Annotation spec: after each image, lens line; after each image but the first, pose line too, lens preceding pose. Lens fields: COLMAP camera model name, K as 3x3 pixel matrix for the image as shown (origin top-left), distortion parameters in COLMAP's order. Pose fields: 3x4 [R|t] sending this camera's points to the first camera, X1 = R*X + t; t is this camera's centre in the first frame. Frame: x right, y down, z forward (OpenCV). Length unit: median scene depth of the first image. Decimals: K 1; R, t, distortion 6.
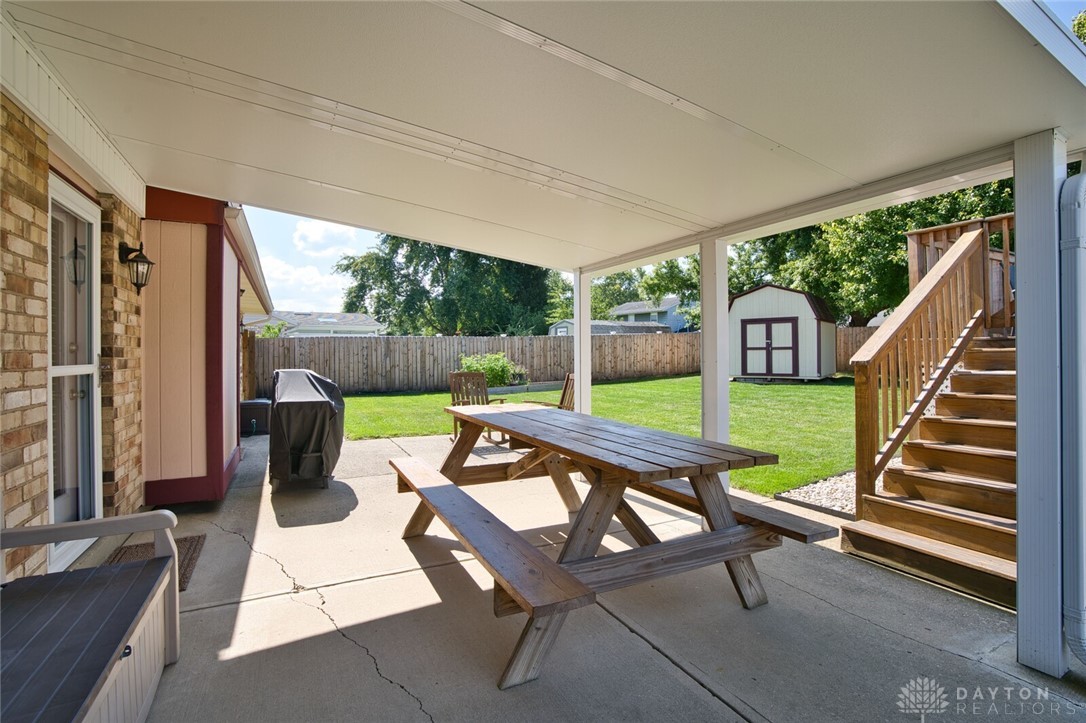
lens RADIAL K [[501.7, 0, 538.4], [0, 501.7, 355.2], [0, 0, 1]] dist [-0.078525, 0.032258]
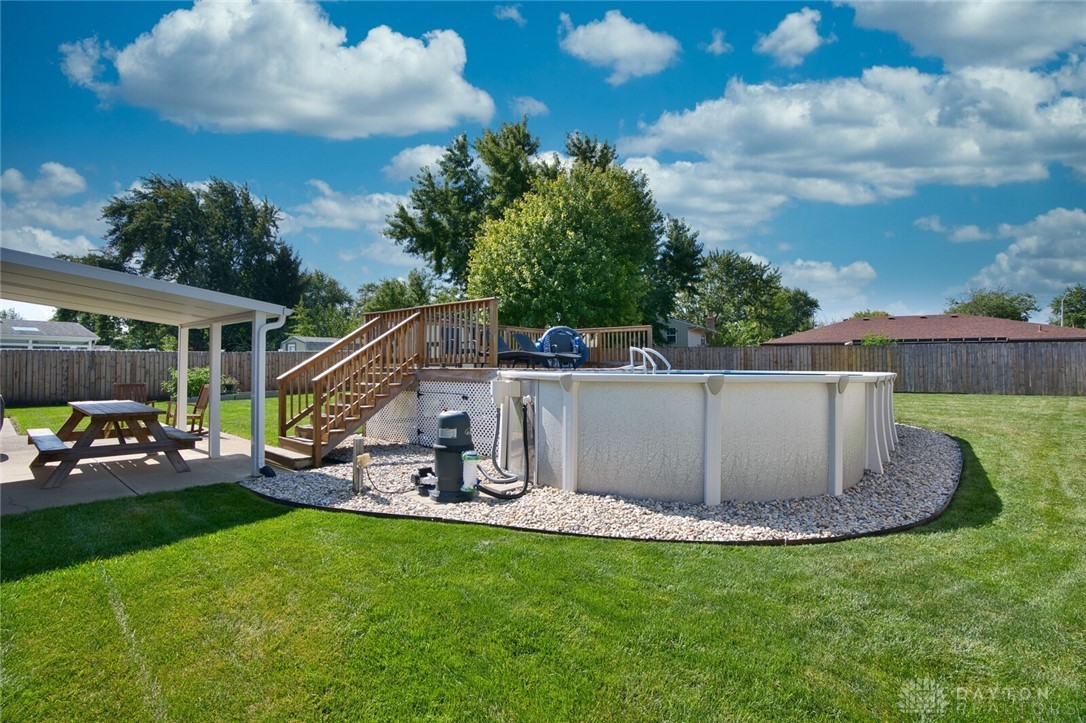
lens RADIAL K [[501.7, 0, 538.4], [0, 501.7, 355.2], [0, 0, 1]] dist [-0.078525, 0.032258]
pose [[0.920380, 0.016934, 0.390659, 0.182440], [-0.008443, 0.999690, -0.023443, -0.011382], [-0.390935, 0.018278, 0.920237, -0.338565]]
